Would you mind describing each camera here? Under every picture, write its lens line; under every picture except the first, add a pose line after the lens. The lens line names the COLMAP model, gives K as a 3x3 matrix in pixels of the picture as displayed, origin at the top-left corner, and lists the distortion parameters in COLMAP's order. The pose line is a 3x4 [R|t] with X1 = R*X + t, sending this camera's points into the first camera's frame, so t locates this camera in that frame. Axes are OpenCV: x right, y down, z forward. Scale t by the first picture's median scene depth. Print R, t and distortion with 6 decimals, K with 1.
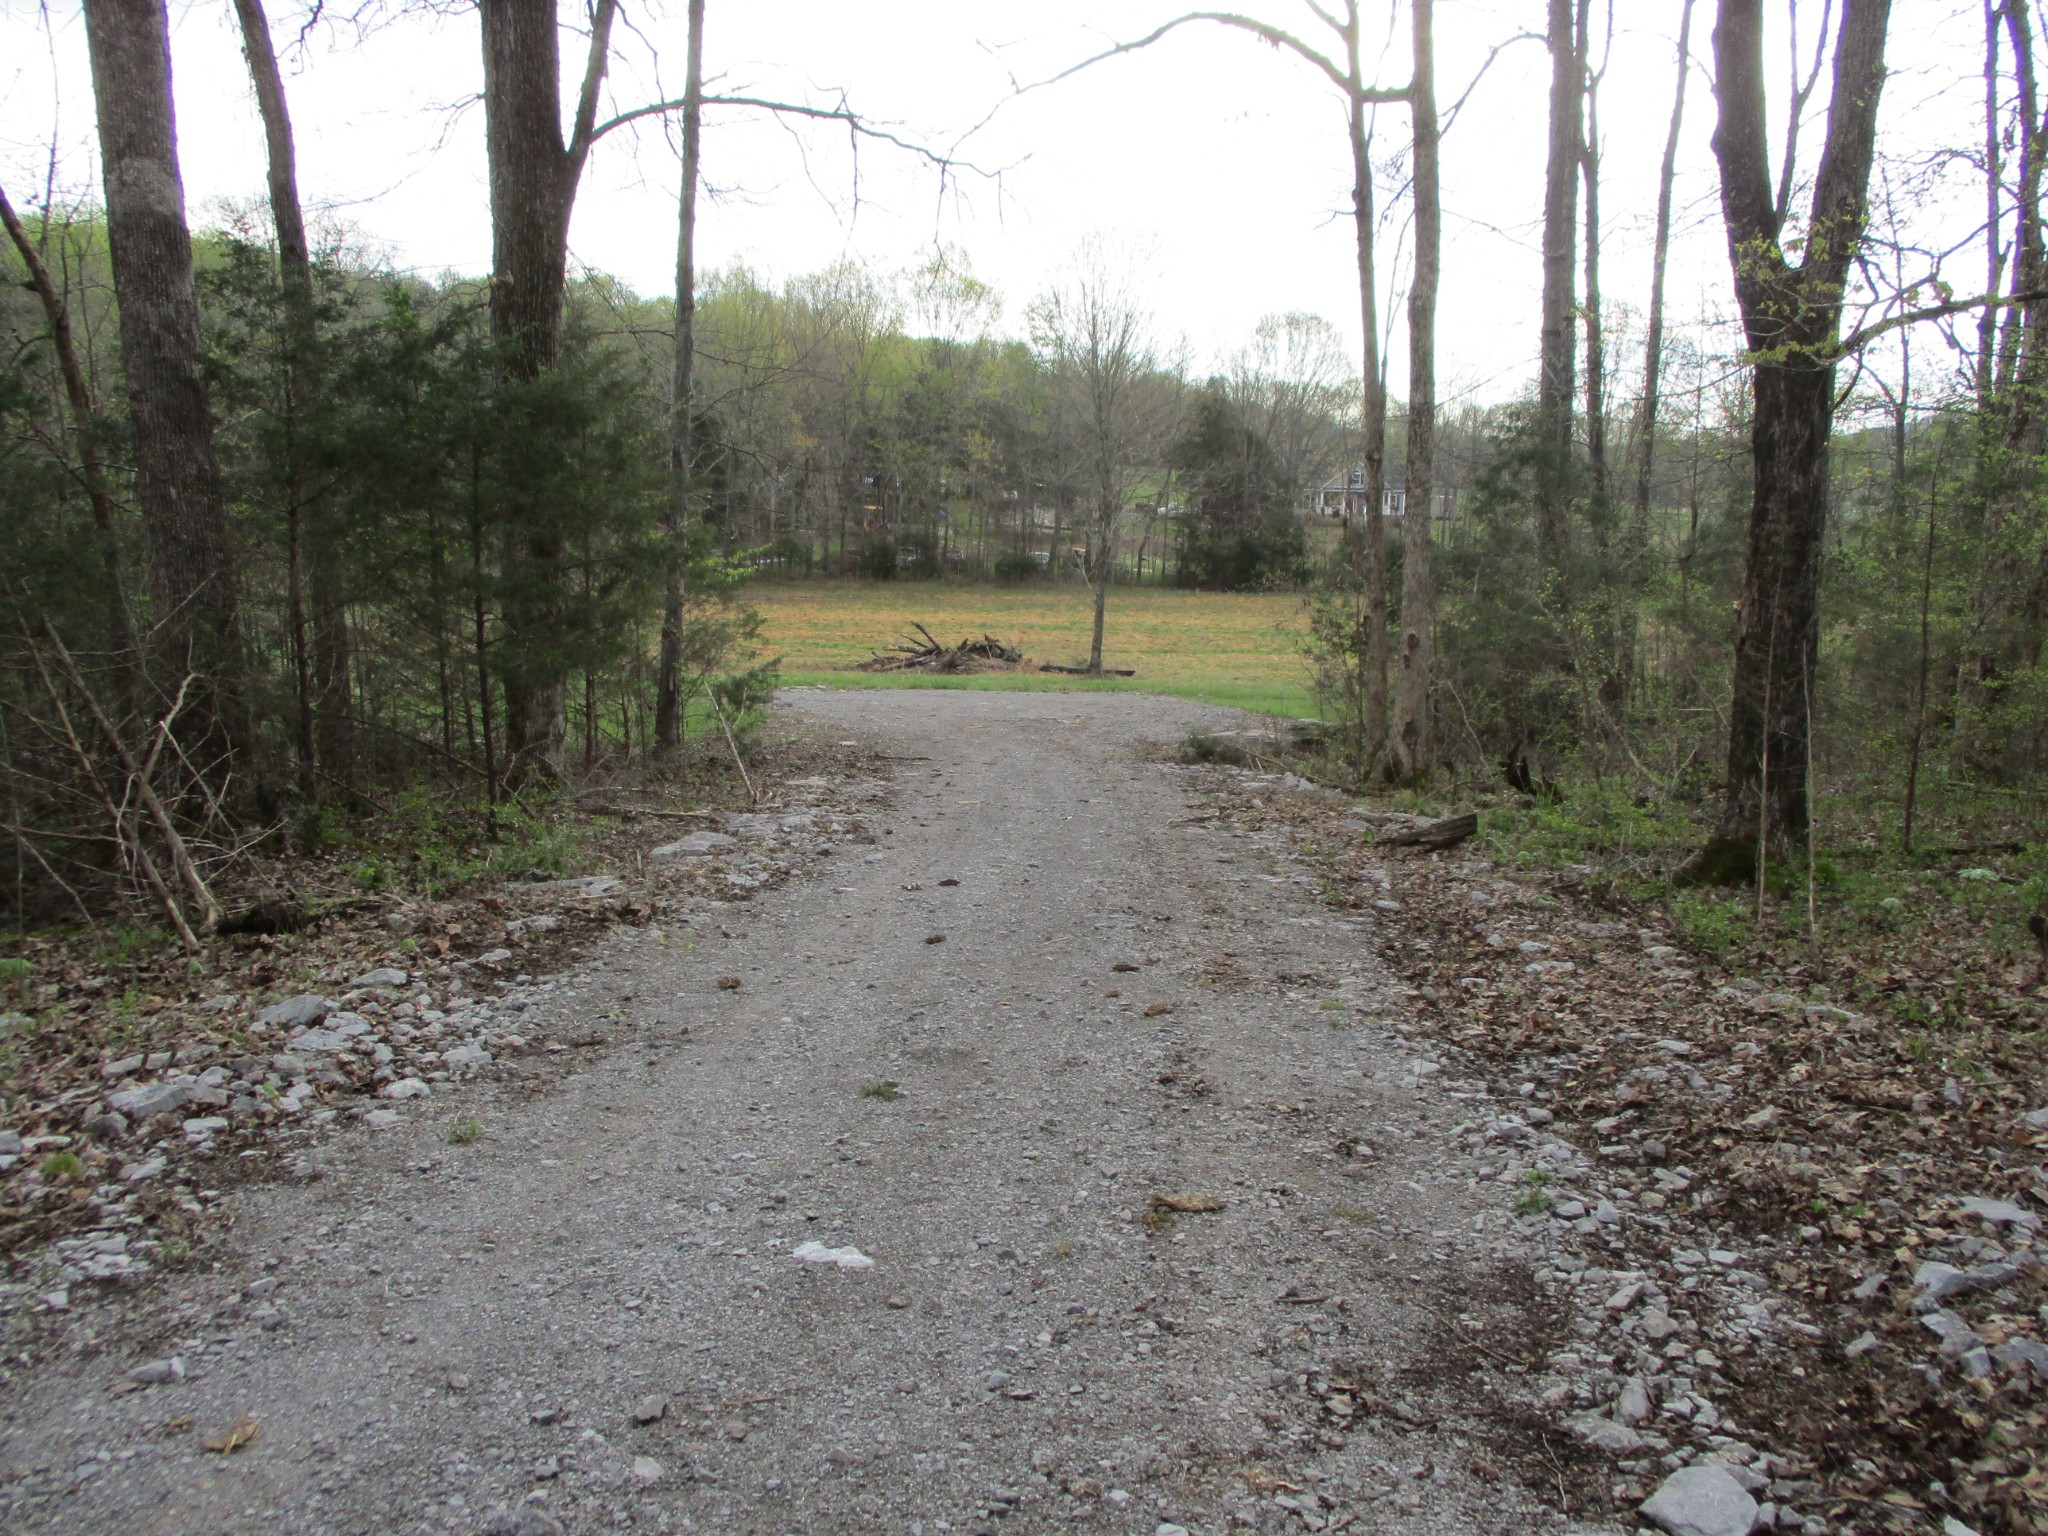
lens RADIAL K [[1758.3, 0, 1017.6], [0, 1758.3, 755.3], [0, 0, 1]] dist [-0.001904, -0.004062]
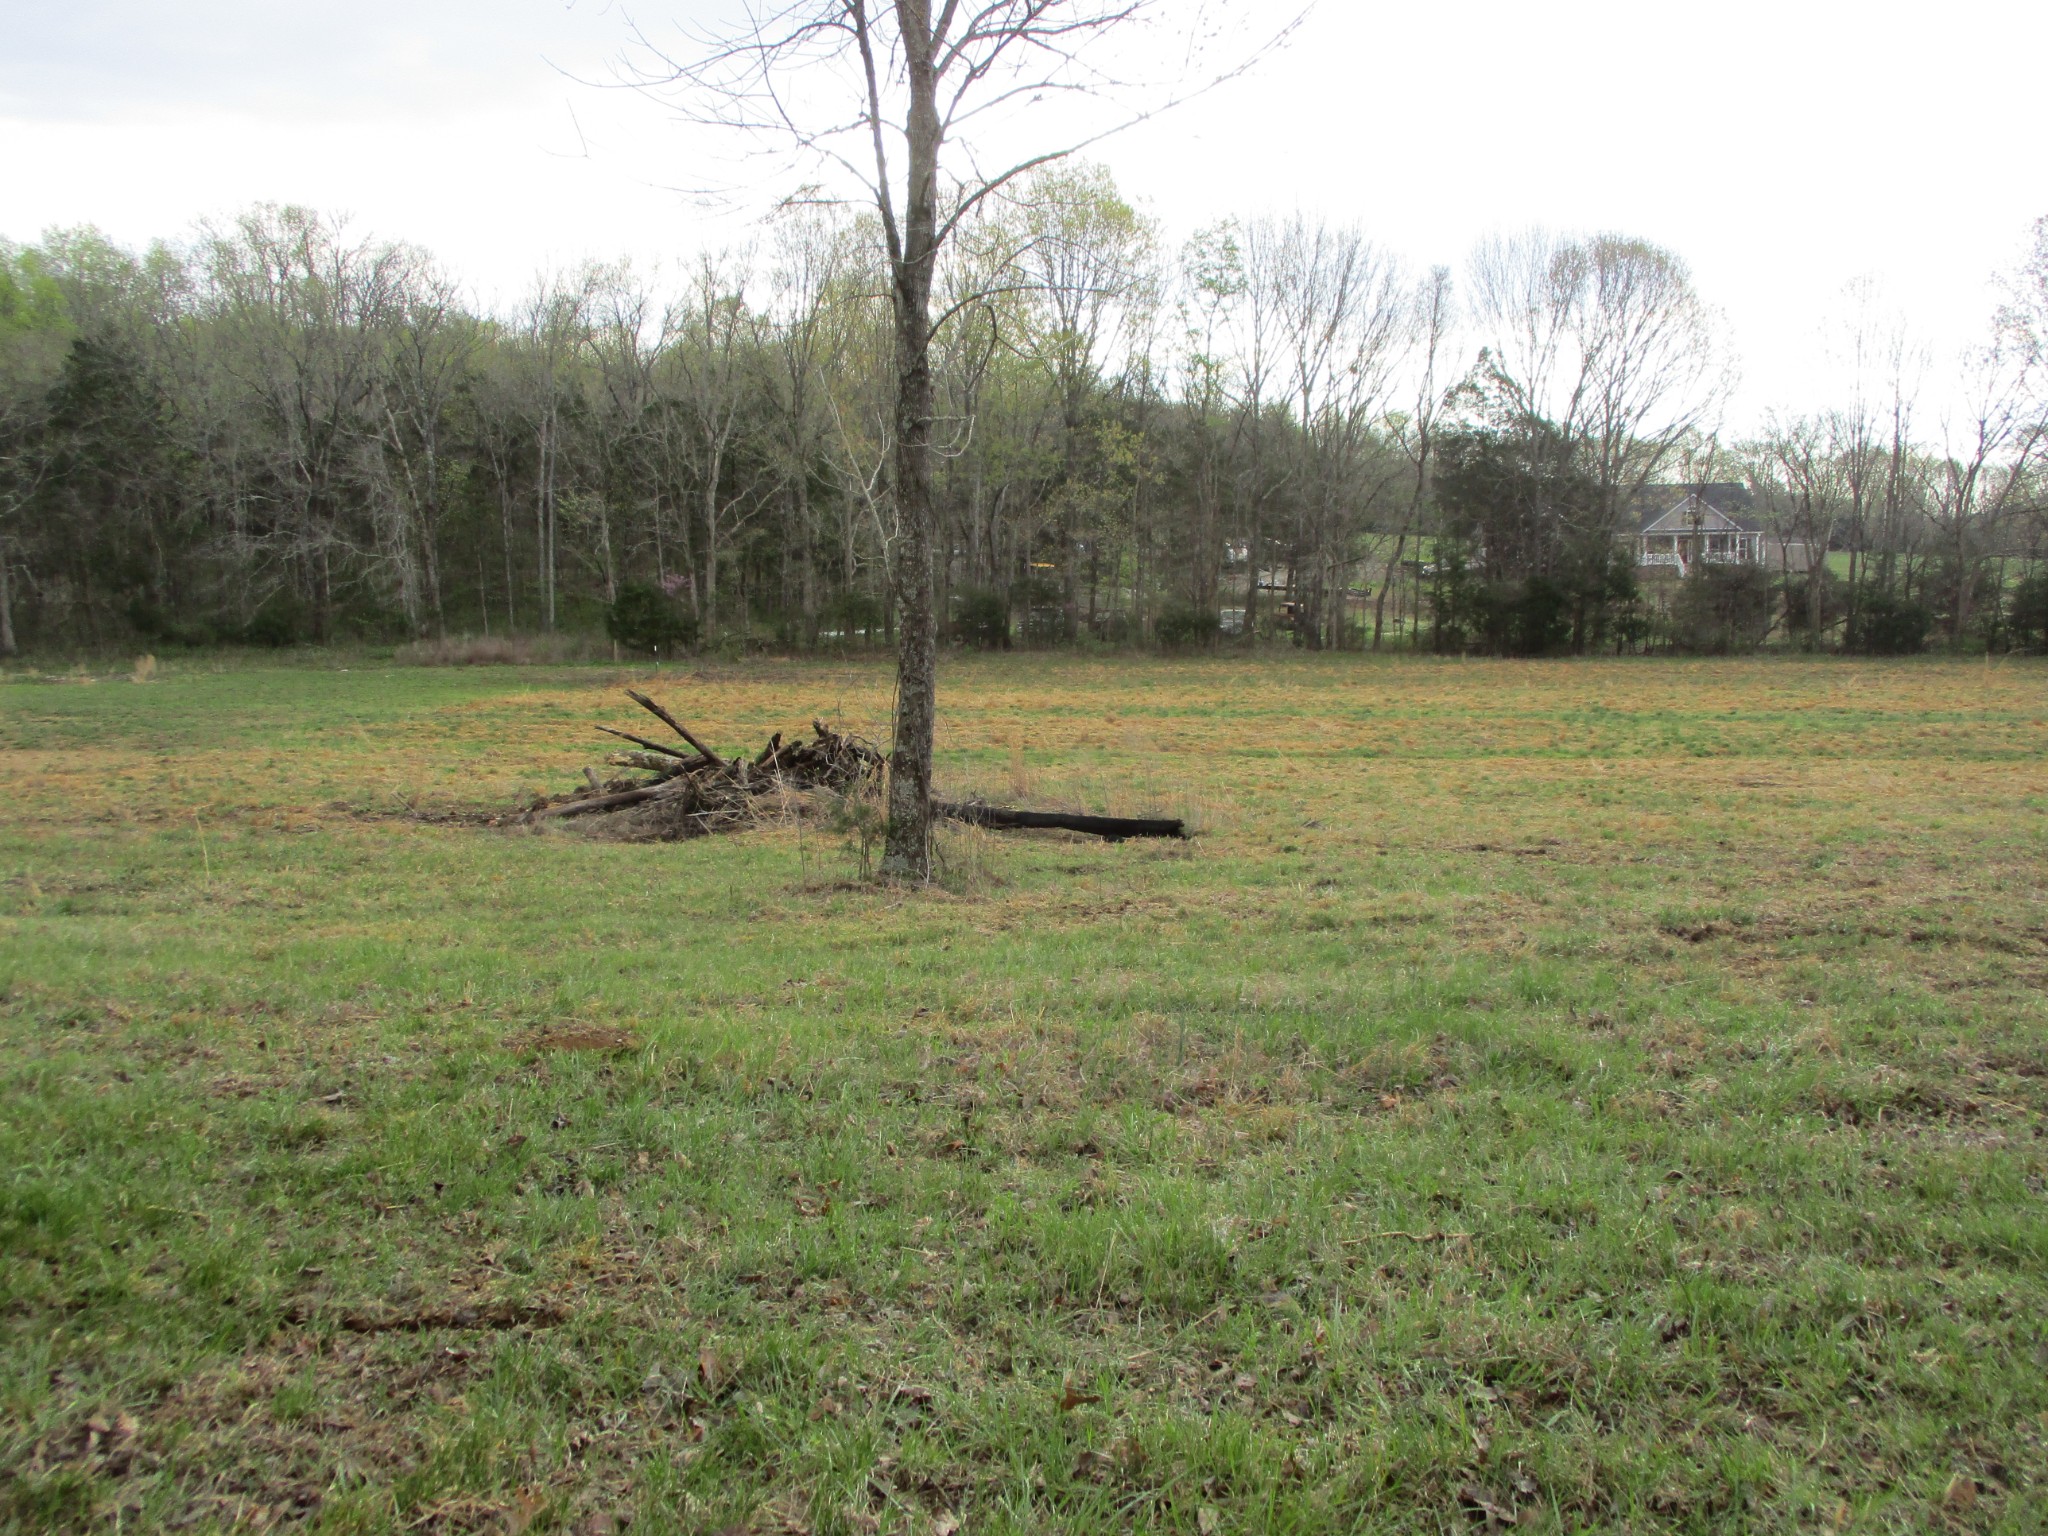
lens RADIAL K [[1758.3, 0, 1017.6], [0, 1758.3, 755.3], [0, 0, 1]] dist [-0.001904, -0.004062]
pose [[0.986383, -0.007966, -0.164269, 0.047985], [-0.000925, 0.998542, -0.053977, -0.022230], [0.164459, 0.053394, 0.984938, 0.346063]]
